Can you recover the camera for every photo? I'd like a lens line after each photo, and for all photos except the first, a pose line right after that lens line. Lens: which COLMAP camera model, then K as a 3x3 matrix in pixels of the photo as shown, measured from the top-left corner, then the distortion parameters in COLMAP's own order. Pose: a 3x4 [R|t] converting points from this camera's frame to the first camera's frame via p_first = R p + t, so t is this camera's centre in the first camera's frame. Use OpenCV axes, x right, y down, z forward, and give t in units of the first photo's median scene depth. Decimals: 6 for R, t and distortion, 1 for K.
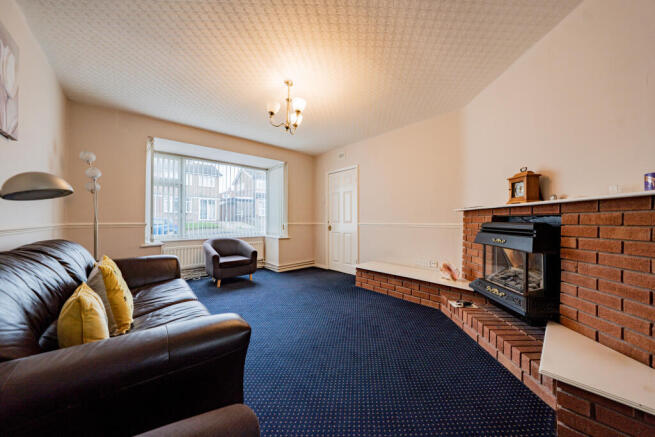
lens RADIAL K [[229.9, 0, 328.4], [0, 229.9, 218.3], [0, 0, 1]] dist [-0.012000, -0.000076]
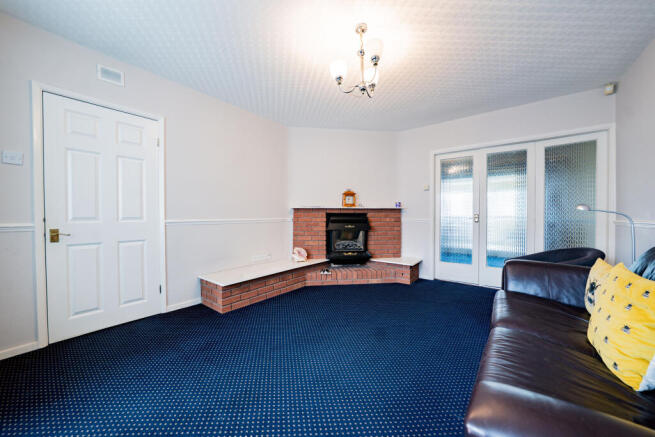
lens RADIAL K [[229.9, 0, 325.3], [0, 229.9, 217.9], [0, 0, 1]] dist [-0.012000, -0.000076]
pose [[-0.166223, -0.008555, 0.986051, -0.736926], [-0.009705, 0.999928, 0.007040, 0.010053], [-0.986040, -0.008399, -0.166294, 1.038132]]
